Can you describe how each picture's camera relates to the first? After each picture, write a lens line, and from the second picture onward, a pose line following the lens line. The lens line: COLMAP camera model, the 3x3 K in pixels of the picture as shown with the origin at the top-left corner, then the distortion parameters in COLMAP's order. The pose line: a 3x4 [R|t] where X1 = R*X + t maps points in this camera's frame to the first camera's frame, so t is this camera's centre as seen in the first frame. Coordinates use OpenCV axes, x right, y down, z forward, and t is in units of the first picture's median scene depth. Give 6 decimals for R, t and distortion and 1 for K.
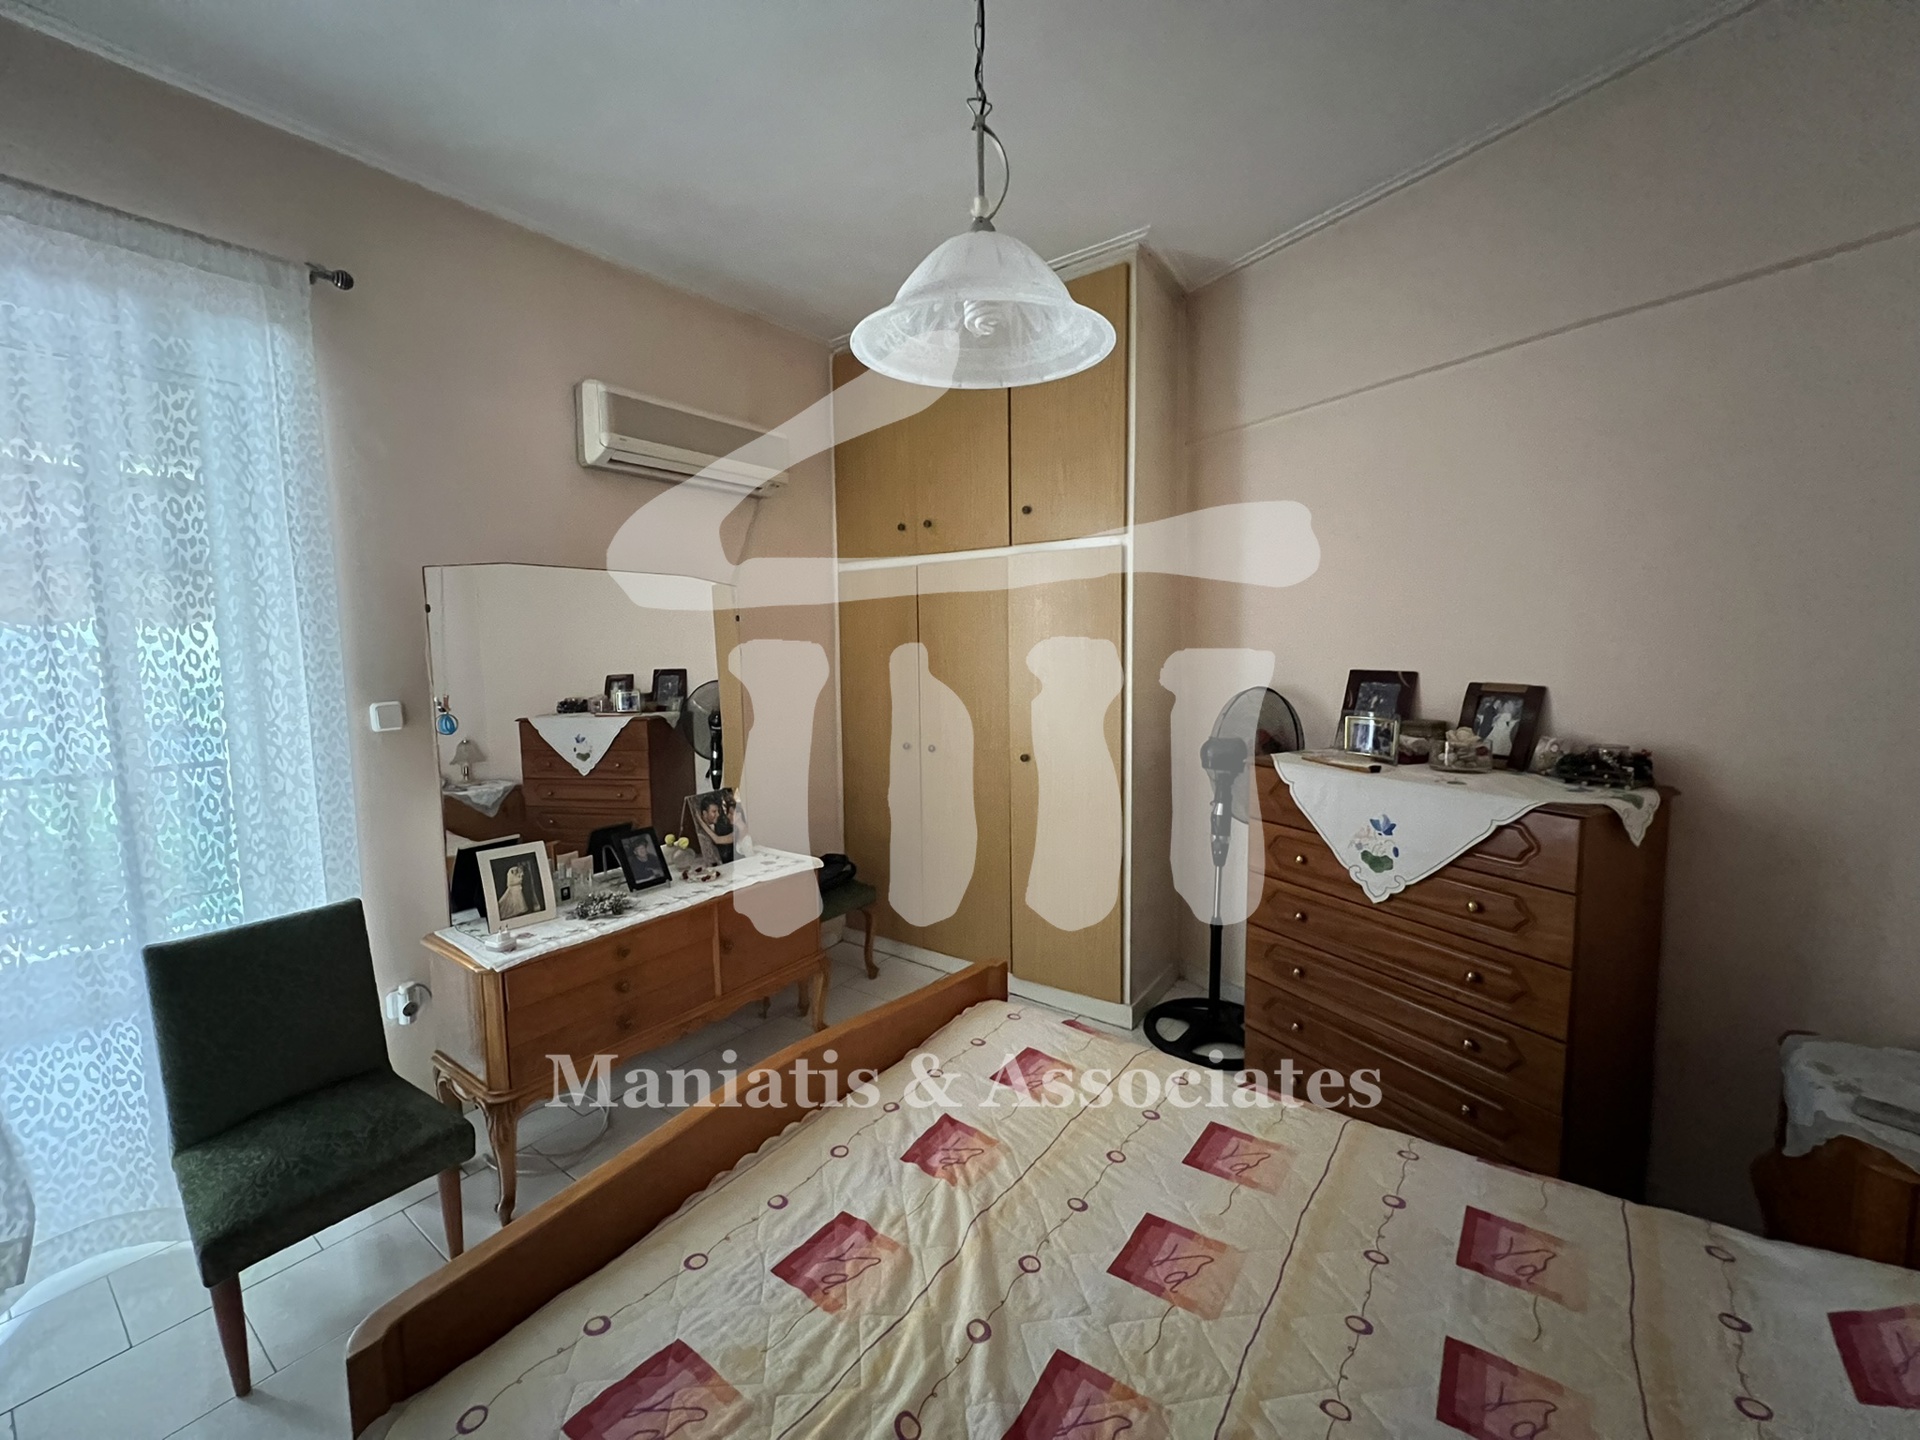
lens RADIAL K [[770.2, 0, 954.2], [0, 770.2, 718.5], [0, 0, 1]] dist [-0.001182, 0.000488]
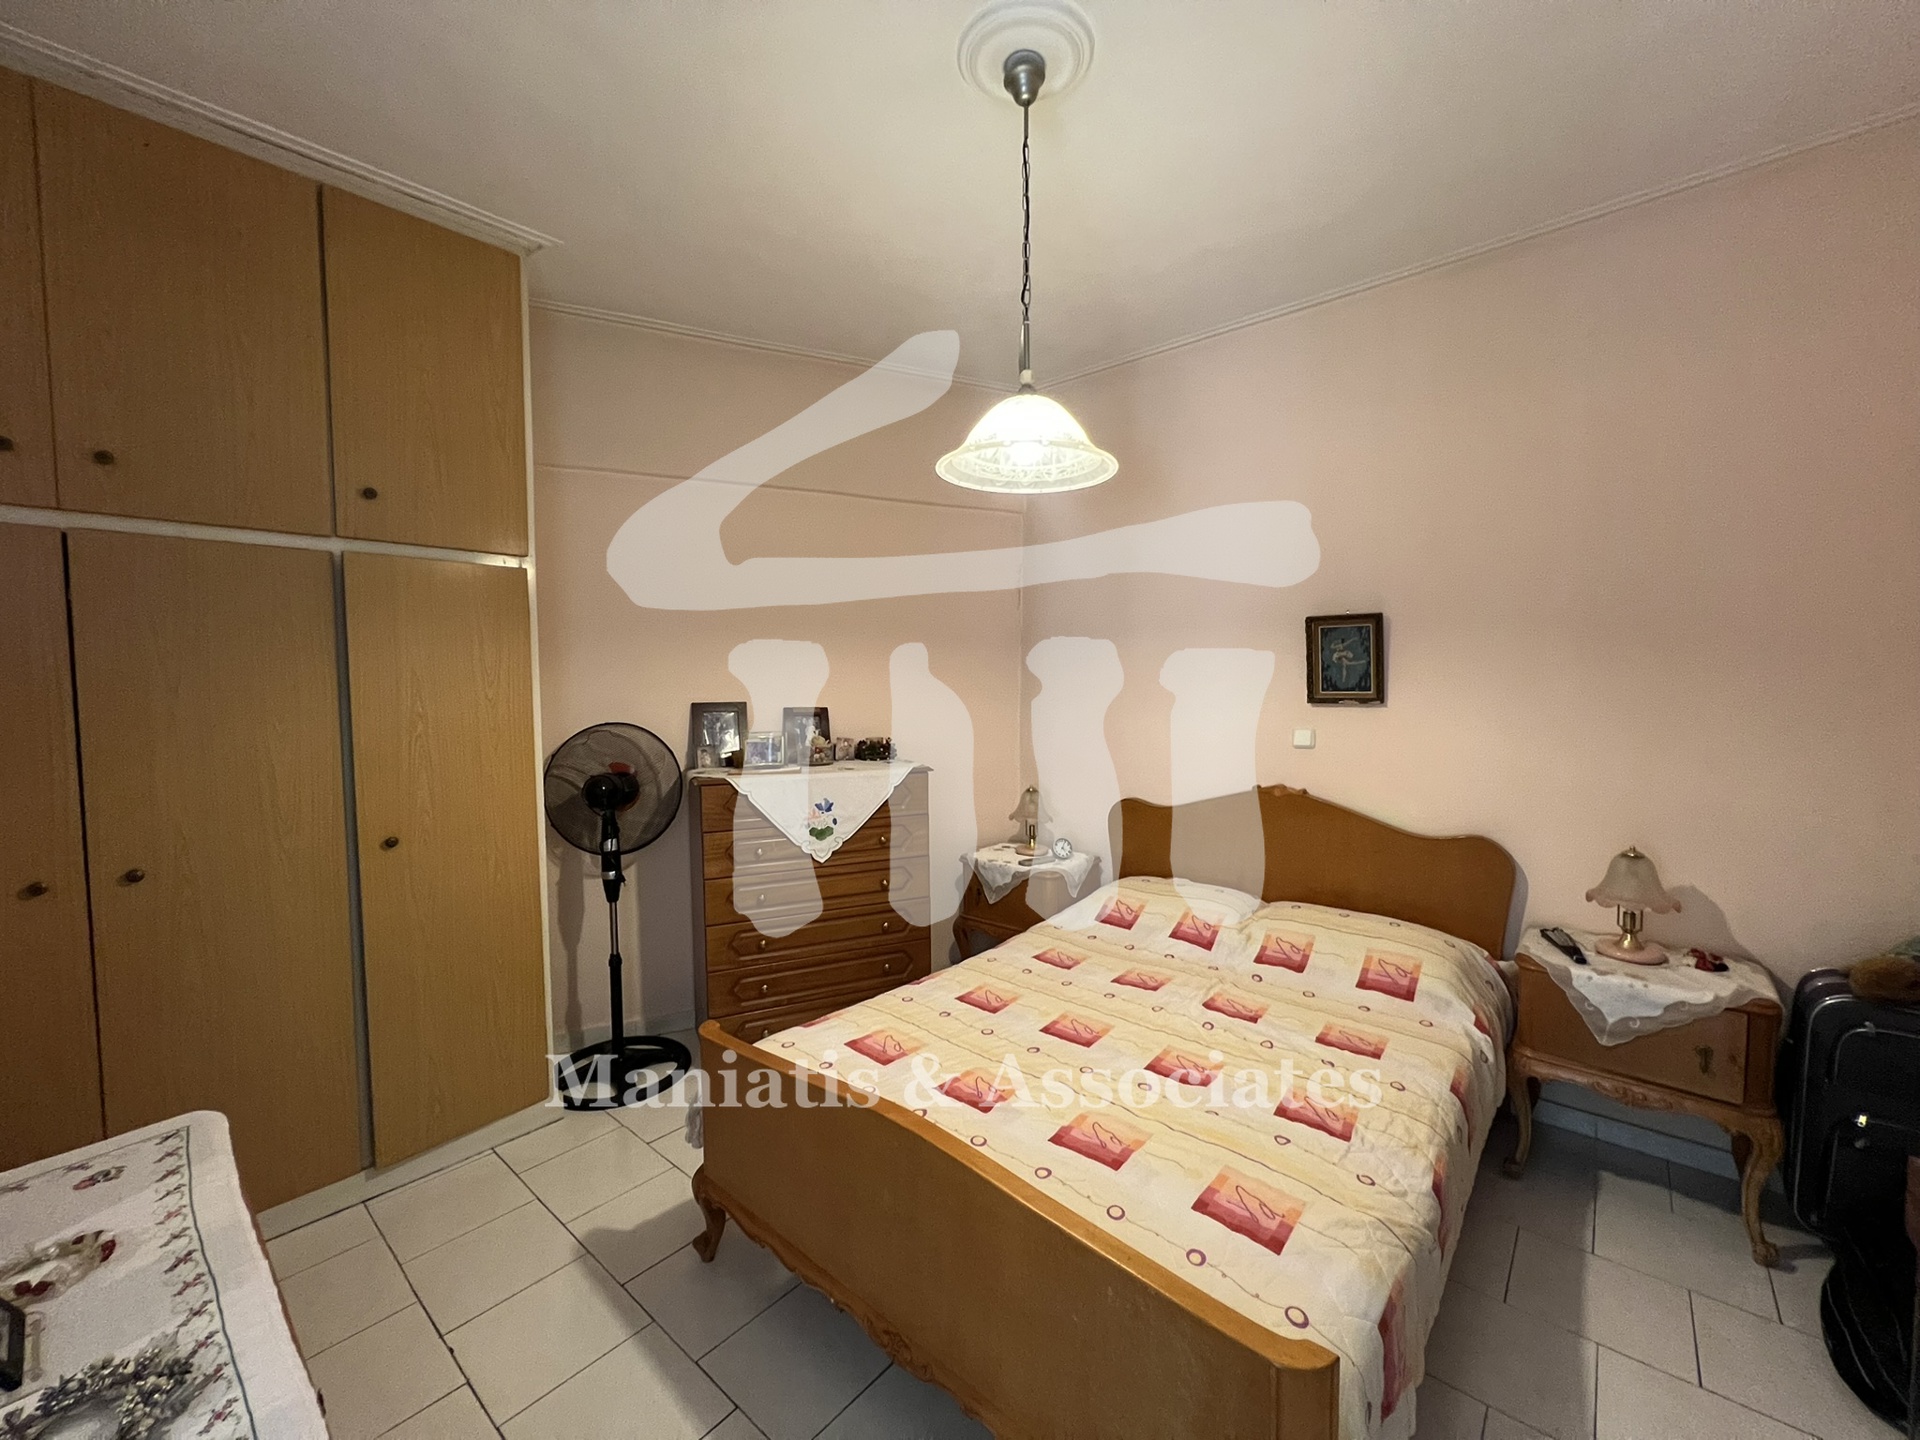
lens RADIAL K [[768.4, 0, 961.3], [0, 768.4, 712.6], [0, 0, 1]] dist [-0.002753, 0.000918]
pose [[0.077368, -0.035499, 0.996370, -0.817831], [0.106774, 0.993913, 0.027120, -0.044127], [-0.991269, 0.104288, 0.080688, 0.597147]]
